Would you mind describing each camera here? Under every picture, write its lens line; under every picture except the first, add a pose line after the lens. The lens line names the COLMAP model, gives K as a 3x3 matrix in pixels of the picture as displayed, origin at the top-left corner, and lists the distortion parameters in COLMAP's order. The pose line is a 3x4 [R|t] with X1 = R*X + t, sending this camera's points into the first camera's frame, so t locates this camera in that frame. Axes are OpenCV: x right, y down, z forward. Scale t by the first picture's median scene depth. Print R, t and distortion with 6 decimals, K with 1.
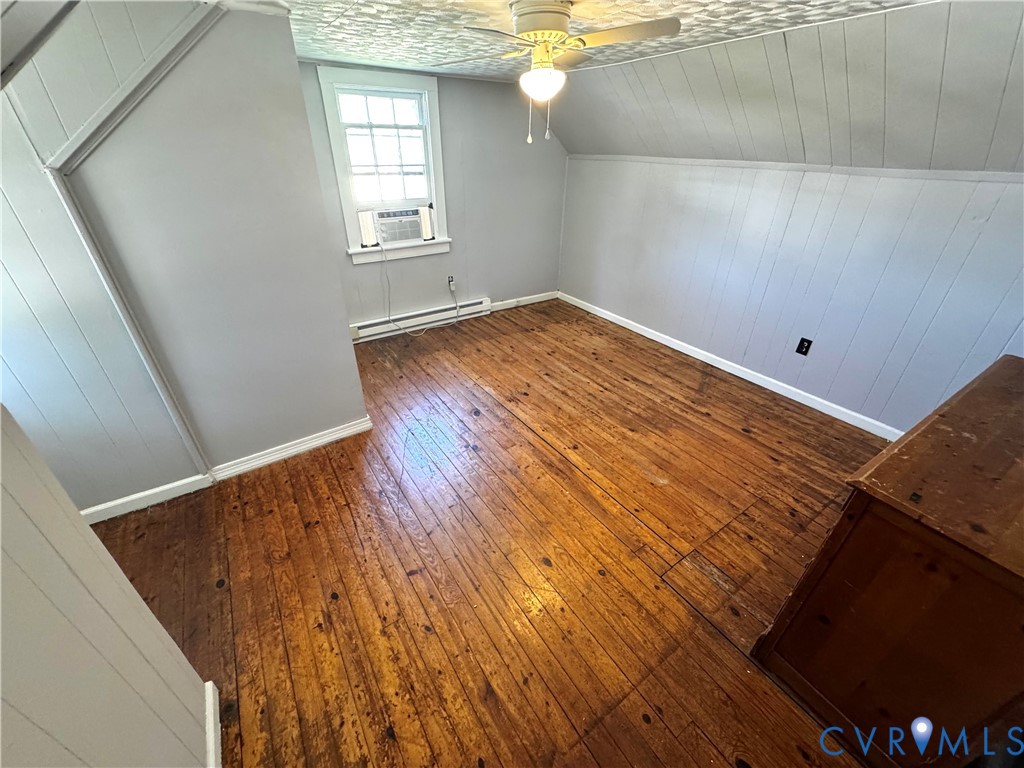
lens RADIAL K [[408.5, 0, 506.9], [0, 408.5, 386.2], [0, 0, 1]] dist [0.000708, 0.000007]
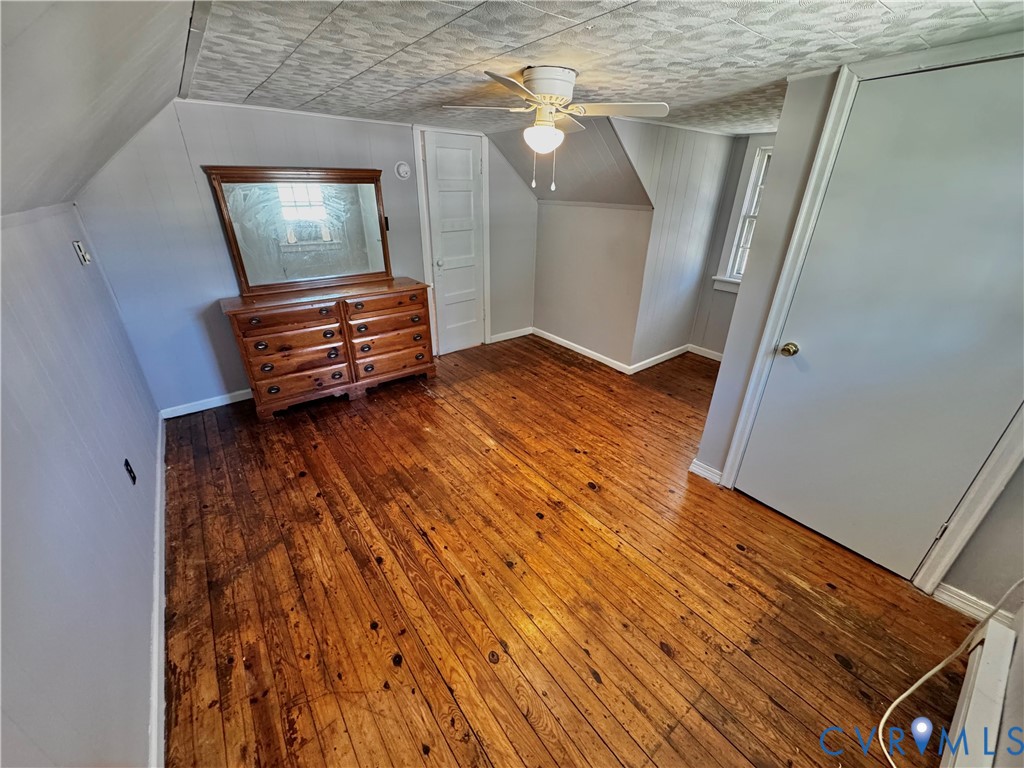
lens RADIAL K [[408.5, 0, 515.0], [0, 408.5, 384.1], [0, 0, 1]] dist [0.000708, 0.000007]
pose [[-0.996897, 0.013358, -0.077578, 0.147218], [-0.057010, 0.557072, 0.828505, -0.723214], [0.054284, 0.830357, -0.554582, 1.217746]]
